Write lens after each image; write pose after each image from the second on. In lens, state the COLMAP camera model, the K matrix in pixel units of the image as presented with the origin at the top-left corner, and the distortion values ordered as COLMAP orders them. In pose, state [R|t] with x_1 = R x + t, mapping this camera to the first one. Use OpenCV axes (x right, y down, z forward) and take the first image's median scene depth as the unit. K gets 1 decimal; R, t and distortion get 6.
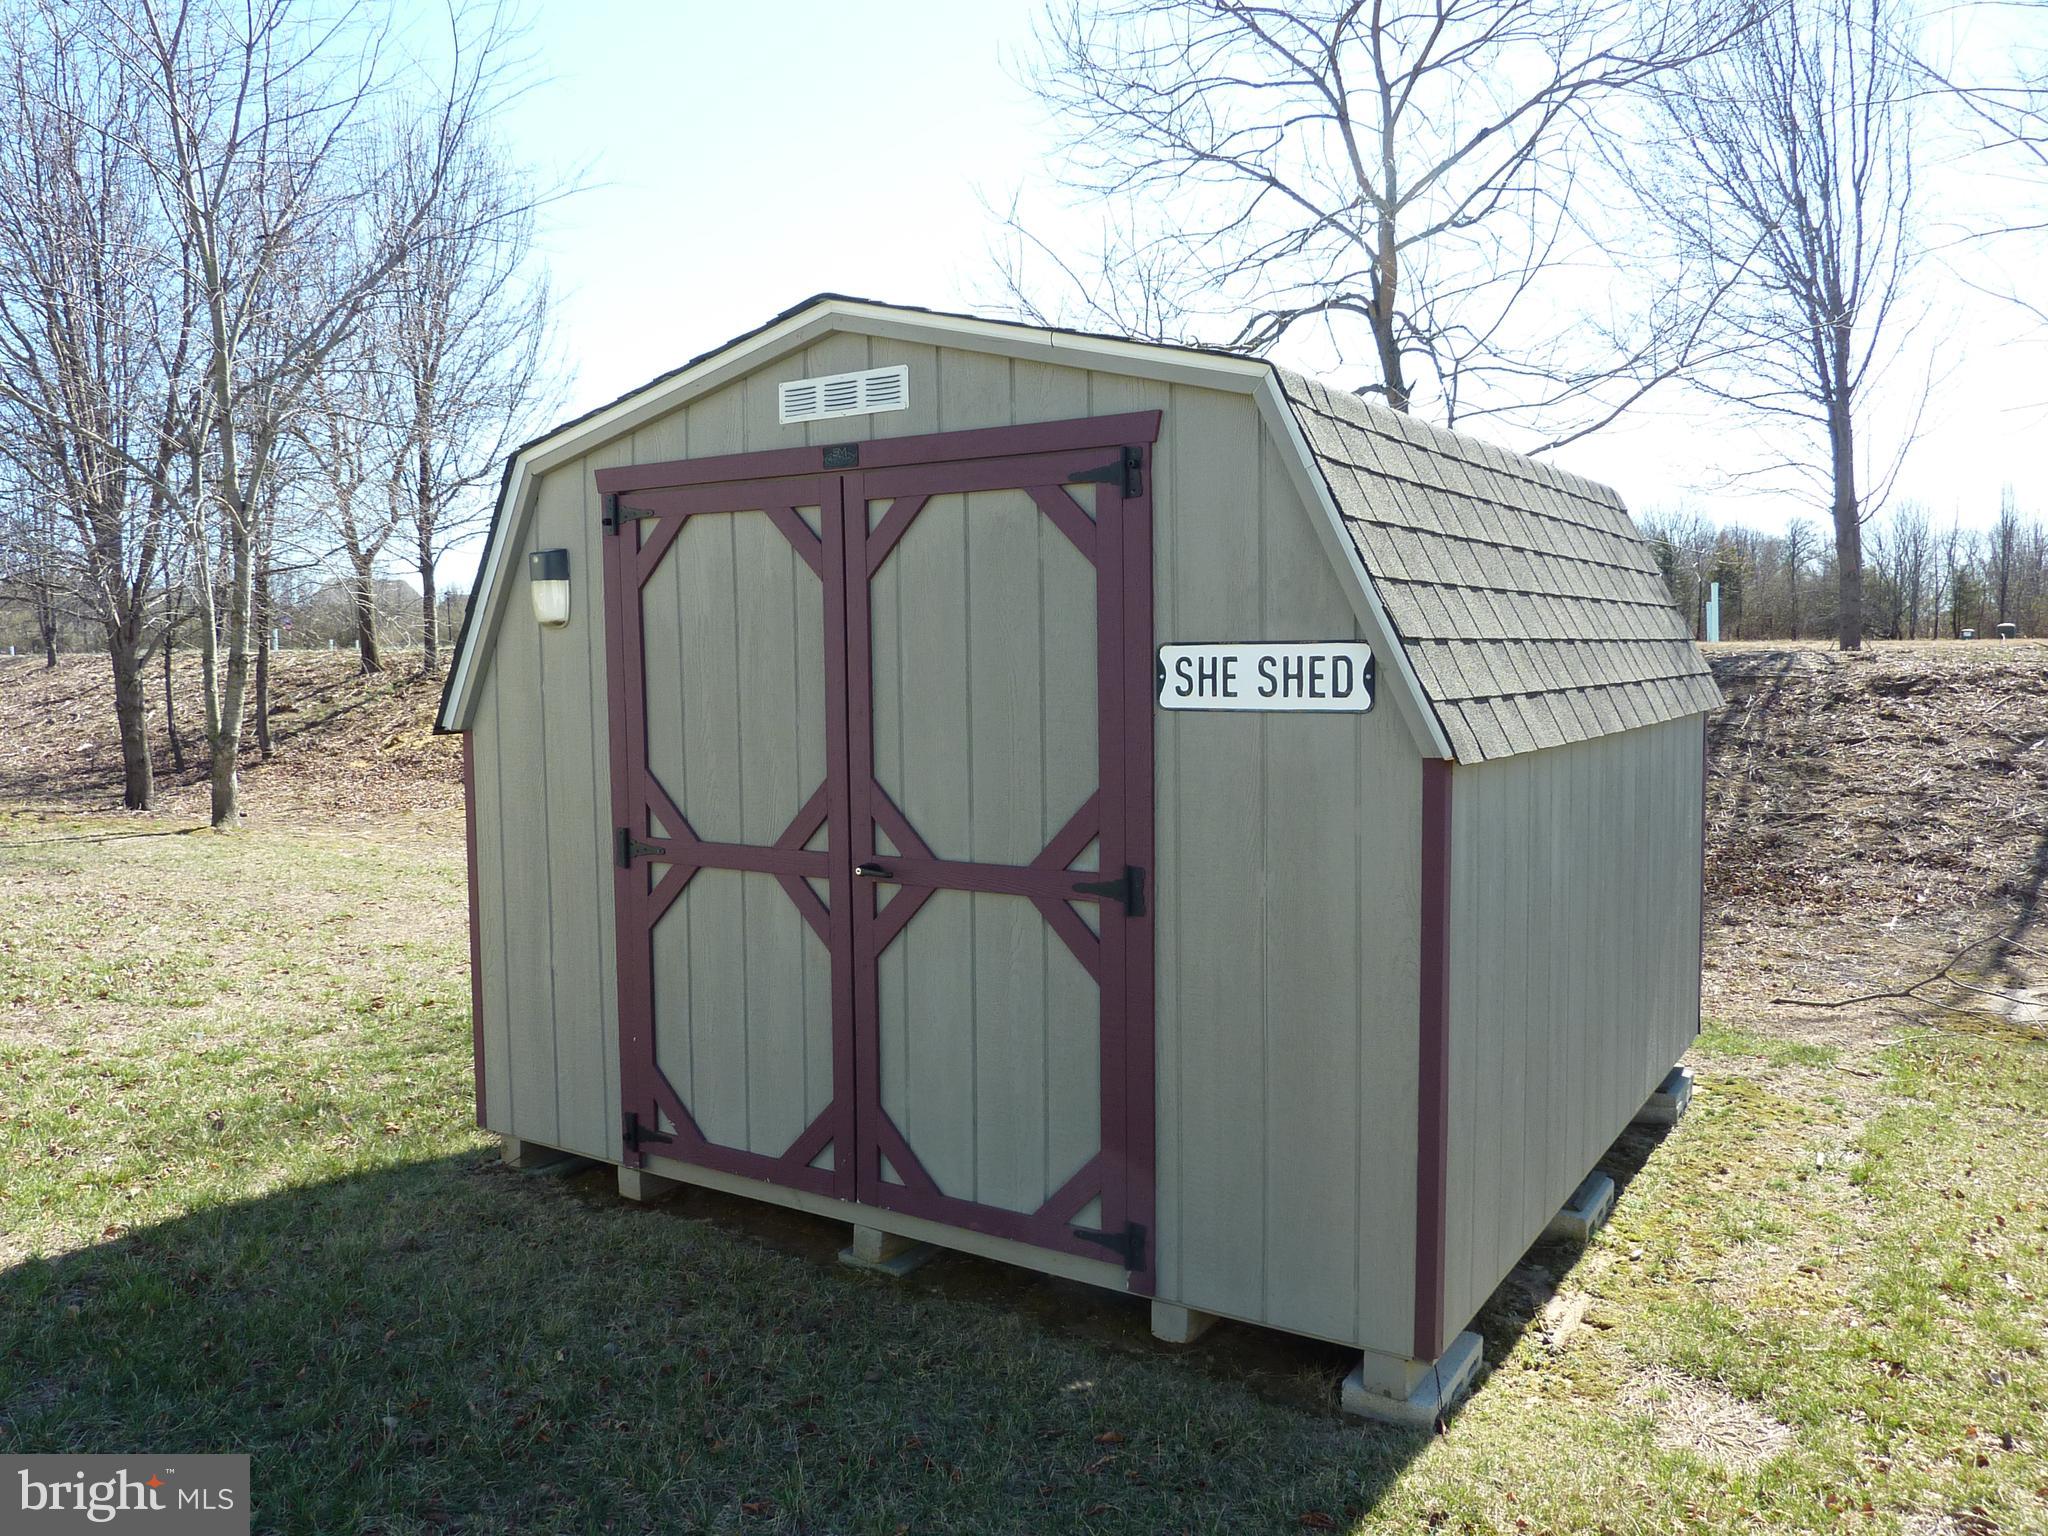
lens RADIAL K [[1558.0, 0, 1022.2], [0, 1558.0, 779.4], [0, 0, 1]] dist [-0.026826, -0.009760]
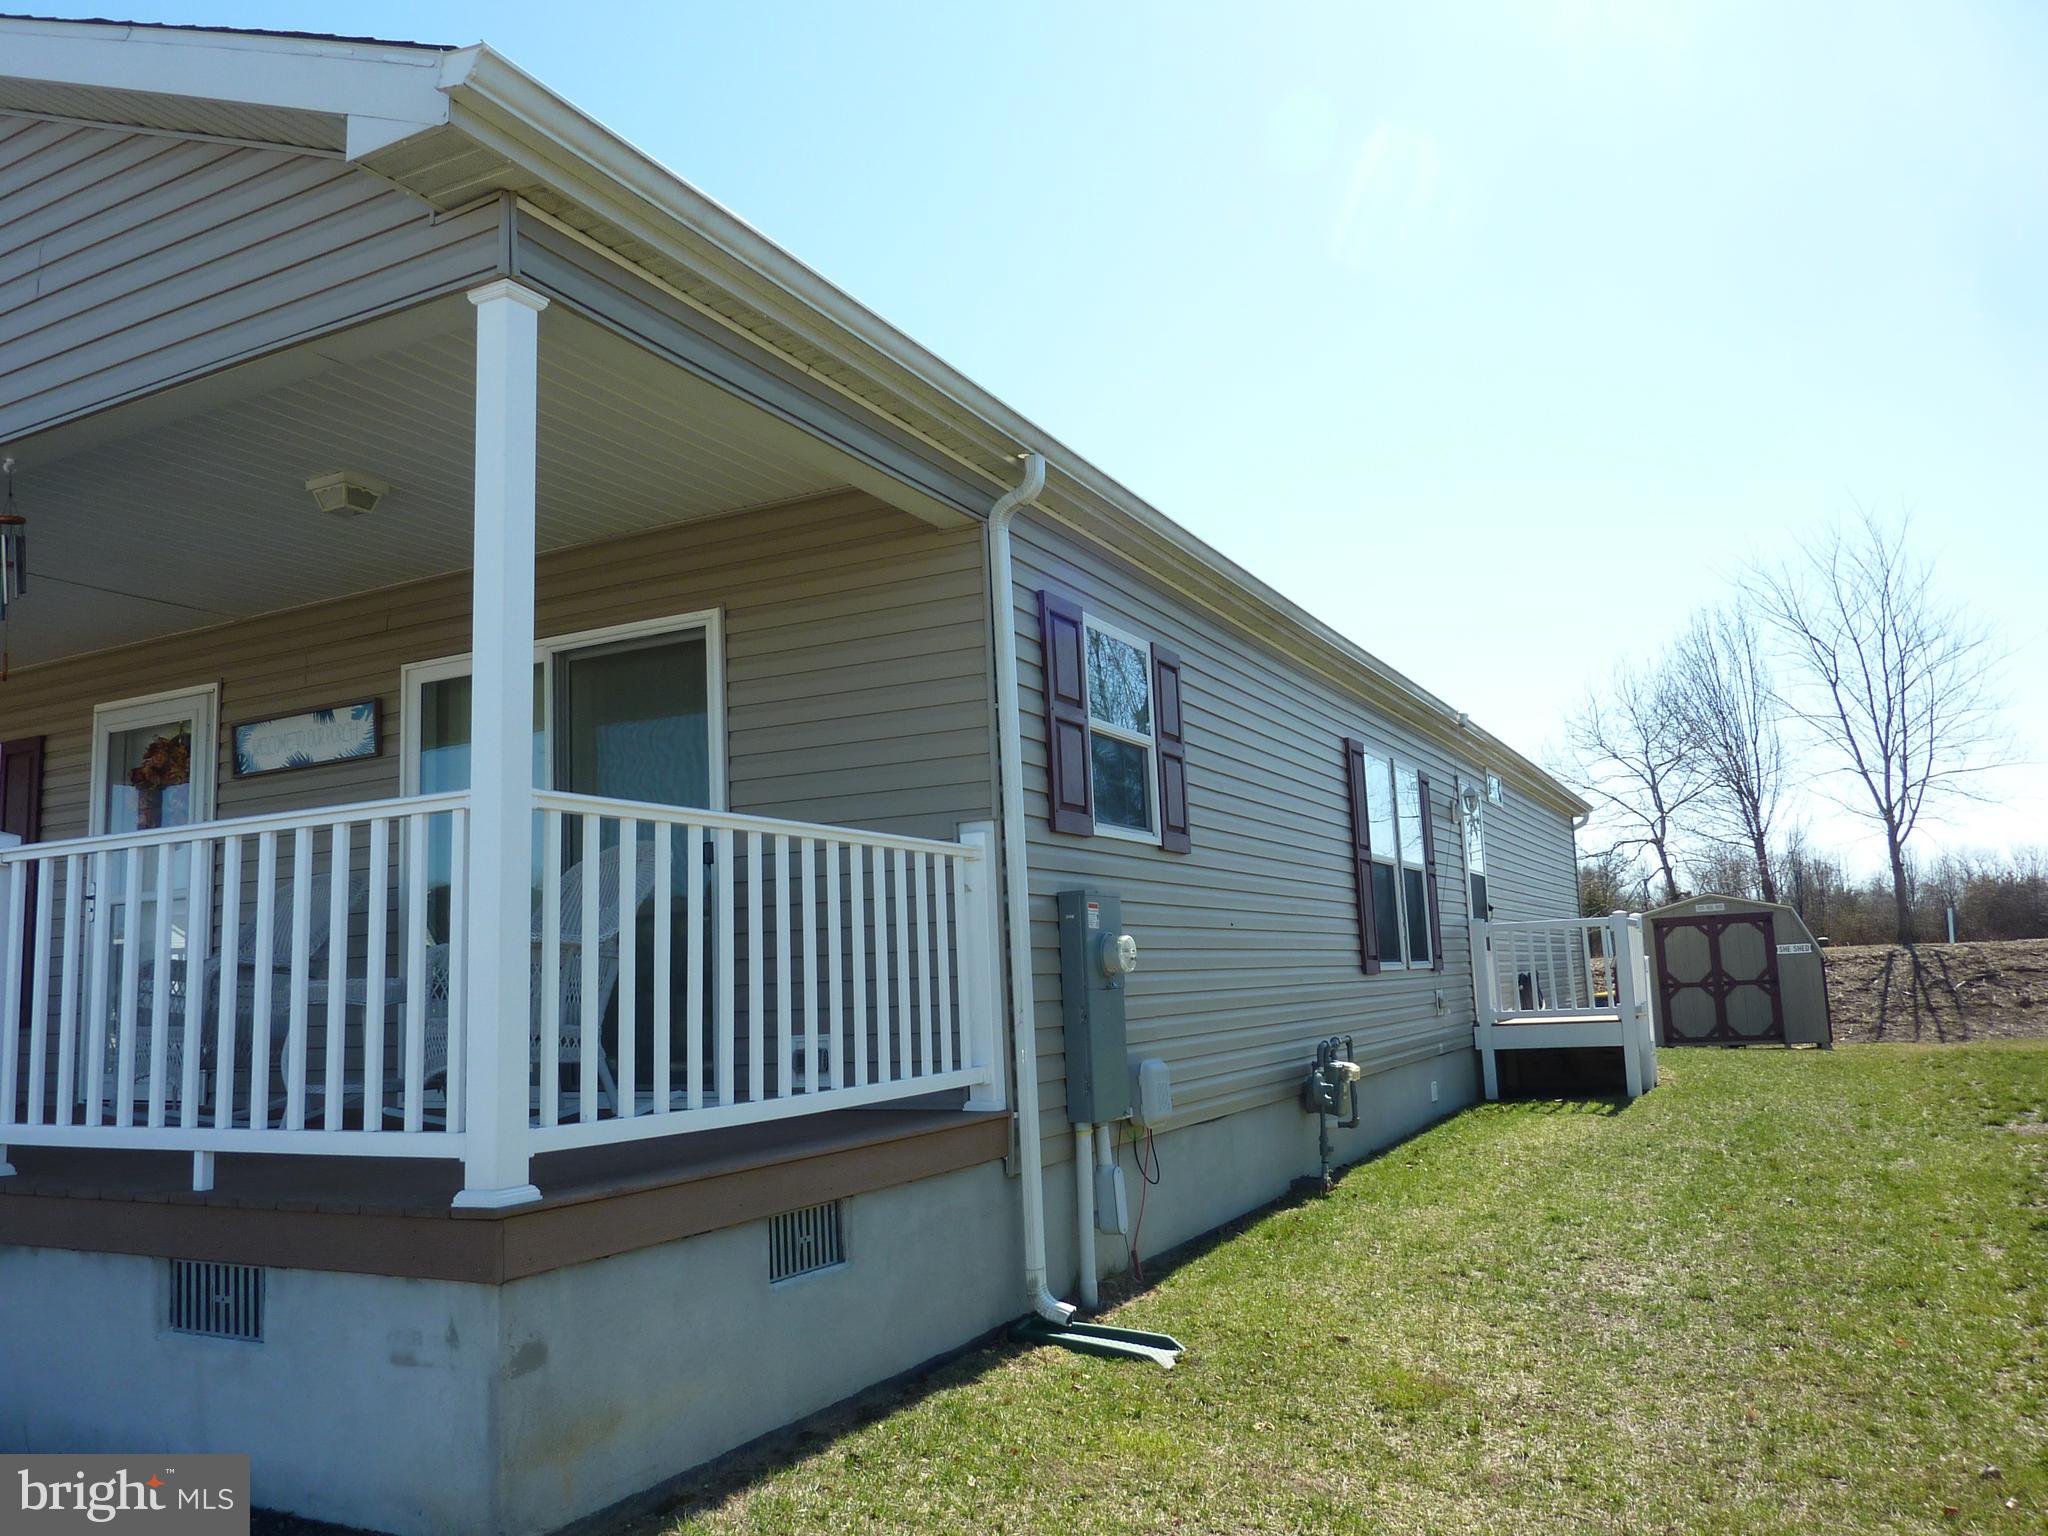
lens RADIAL K [[1558.0, 0, 1024.5], [0, 1558.0, 767.8], [0, 0, 1]] dist [-0.026826, -0.009760]
pose [[0.993119, -0.016769, 0.115903, -3.399874], [0.042484, 0.973863, -0.223126, 0.457492], [-0.109132, 0.226515, 0.967875, -4.636736]]
